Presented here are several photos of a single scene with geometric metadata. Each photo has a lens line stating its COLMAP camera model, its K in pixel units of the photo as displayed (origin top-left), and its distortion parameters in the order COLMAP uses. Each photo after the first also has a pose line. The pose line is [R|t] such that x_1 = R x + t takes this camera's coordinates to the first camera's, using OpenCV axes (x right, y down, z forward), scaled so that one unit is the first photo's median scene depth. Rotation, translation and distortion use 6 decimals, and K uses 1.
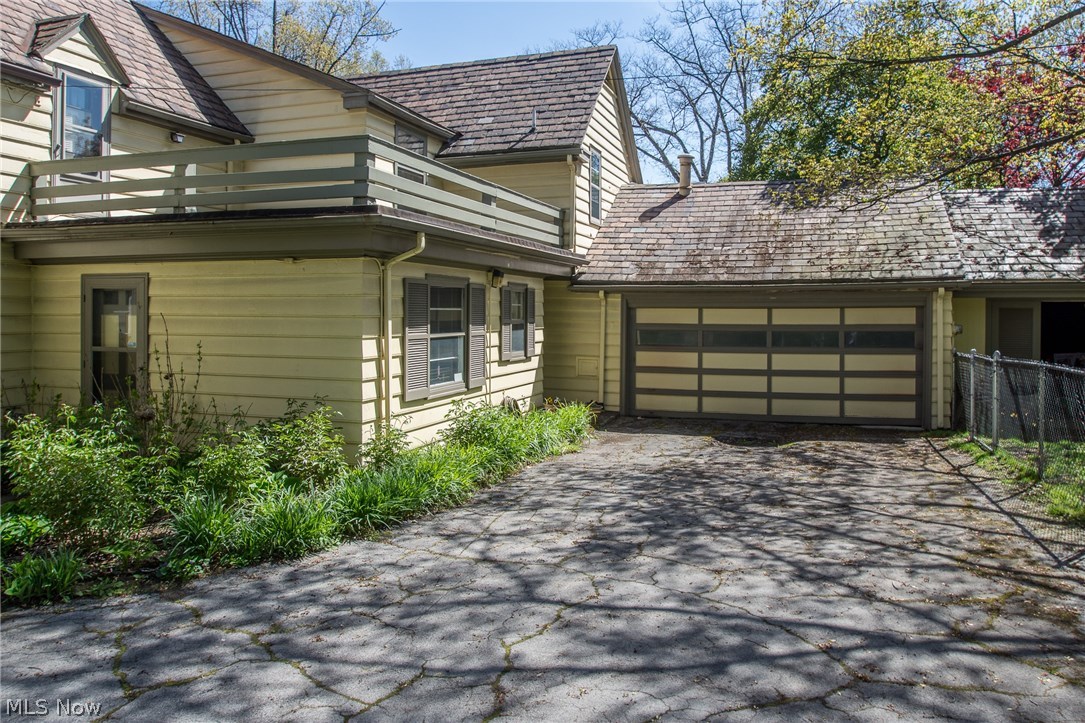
lens RADIAL K [[768.2, 0, 572.5], [0, 768.2, 329.7], [0, 0, 1]] dist [-0.037447, 0.003291]
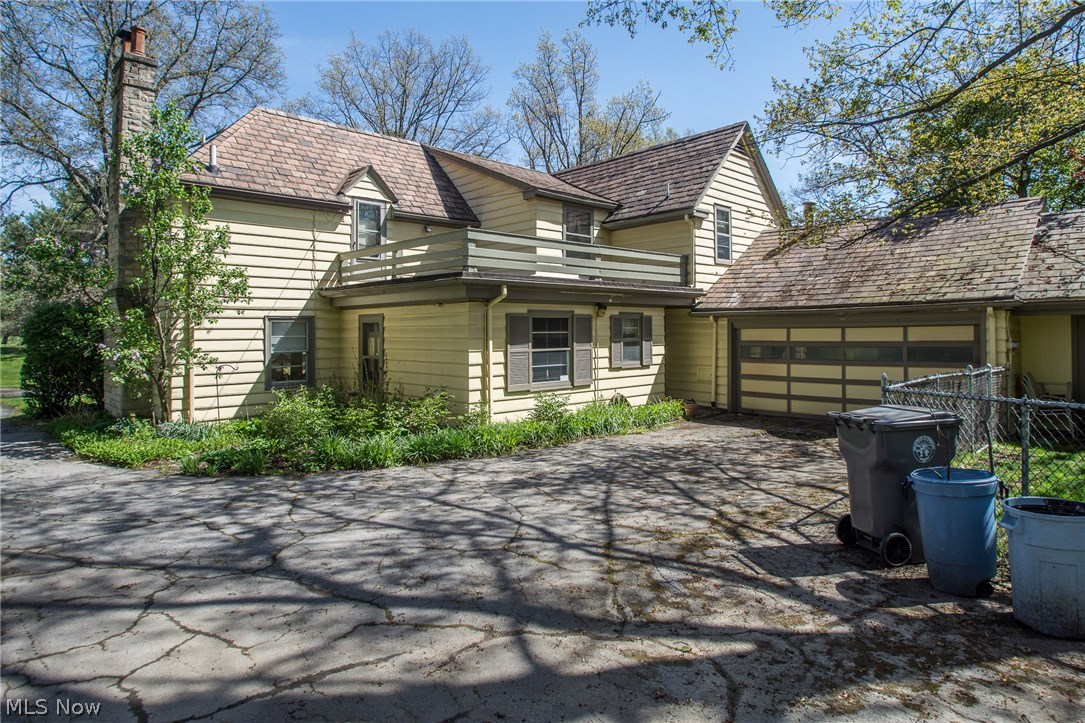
lens RADIAL K [[627.2, 0, 580.0], [0, 627.2, 333.7], [0, 0, 1]] dist [-0.019680, 0.001183]
pose [[0.894956, -0.008236, -0.446079, 0.359449], [0.000917, 0.999861, -0.016620, -0.003165], [0.446154, 0.014465, 0.894839, -0.062812]]
